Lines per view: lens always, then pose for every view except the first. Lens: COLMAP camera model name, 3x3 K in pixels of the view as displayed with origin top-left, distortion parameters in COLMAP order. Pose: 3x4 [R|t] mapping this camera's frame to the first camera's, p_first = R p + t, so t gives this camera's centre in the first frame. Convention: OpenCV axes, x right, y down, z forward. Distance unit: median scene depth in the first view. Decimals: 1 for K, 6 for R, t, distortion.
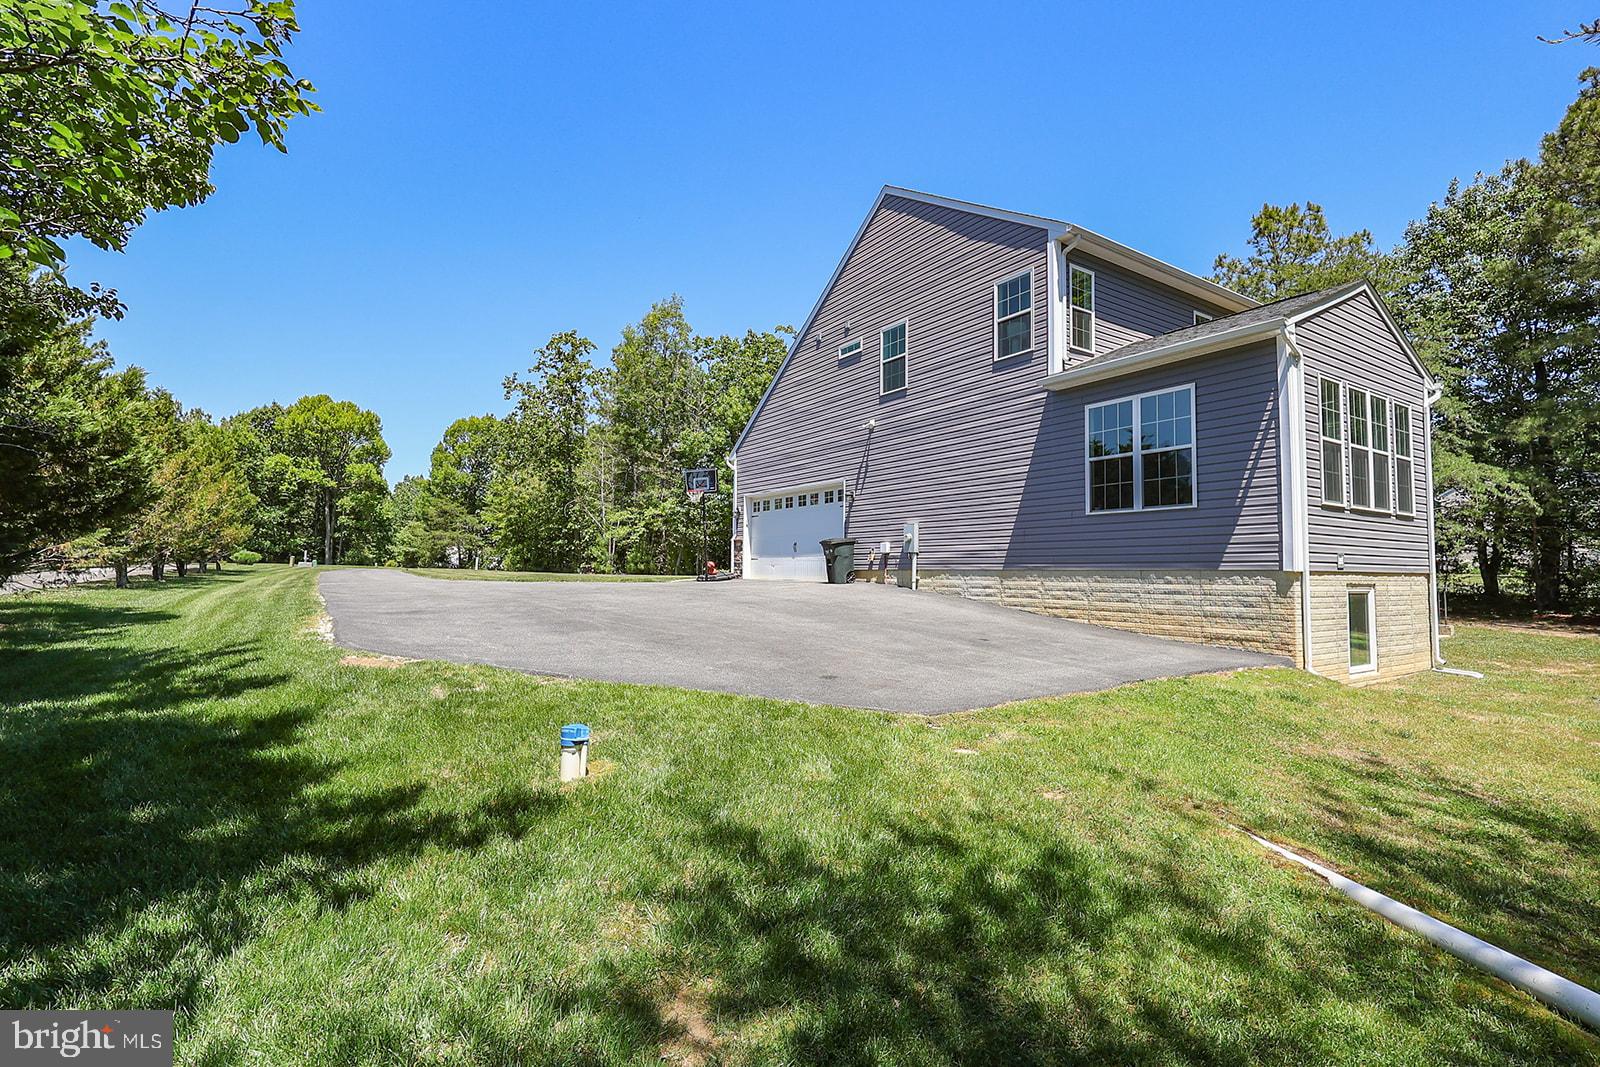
lens RADIAL K [[731.7, 0, 800.1], [0, 731.7, 536.5], [0, 0, 1]] dist [0.003253, 0.000072]
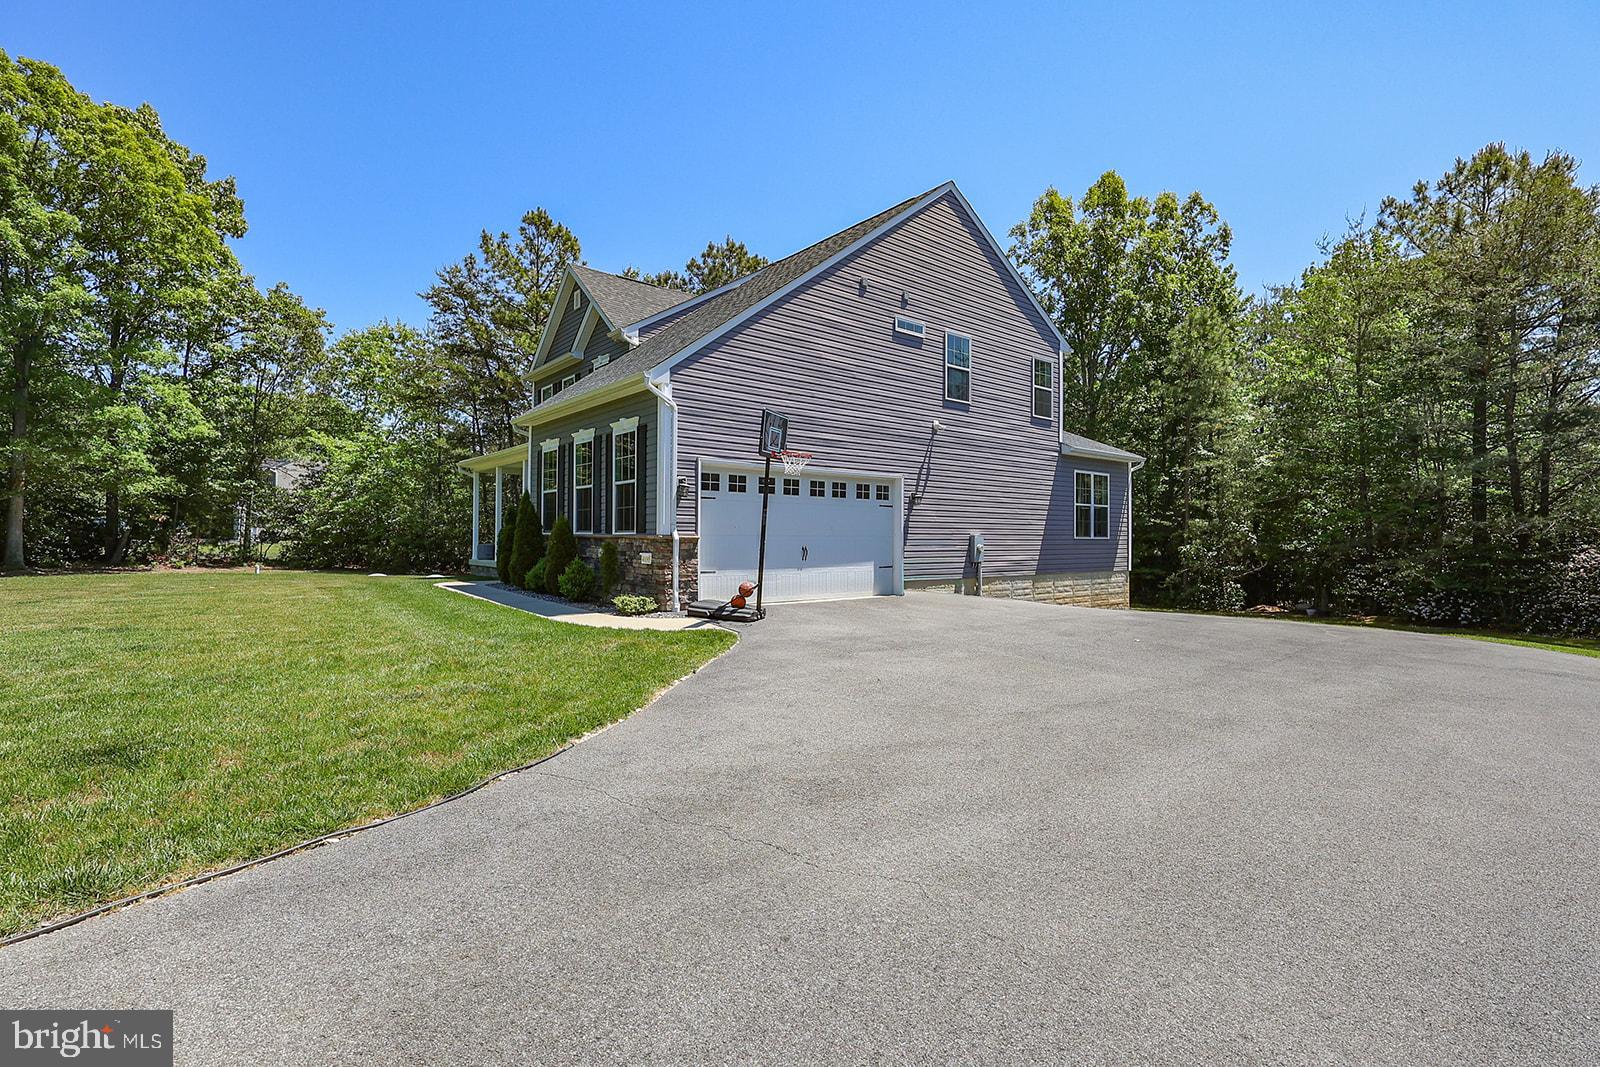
lens RADIAL K [[731.7, 0, 800.6], [0, 731.7, 535.2], [0, 0, 1]] dist [0.003253, 0.000072]
pose [[-0.096777, -0.005893, 0.995289, -0.851559], [-0.055300, 0.998470, 0.000535, -0.003399], [-0.993769, -0.054987, -0.096955, 1.302863]]
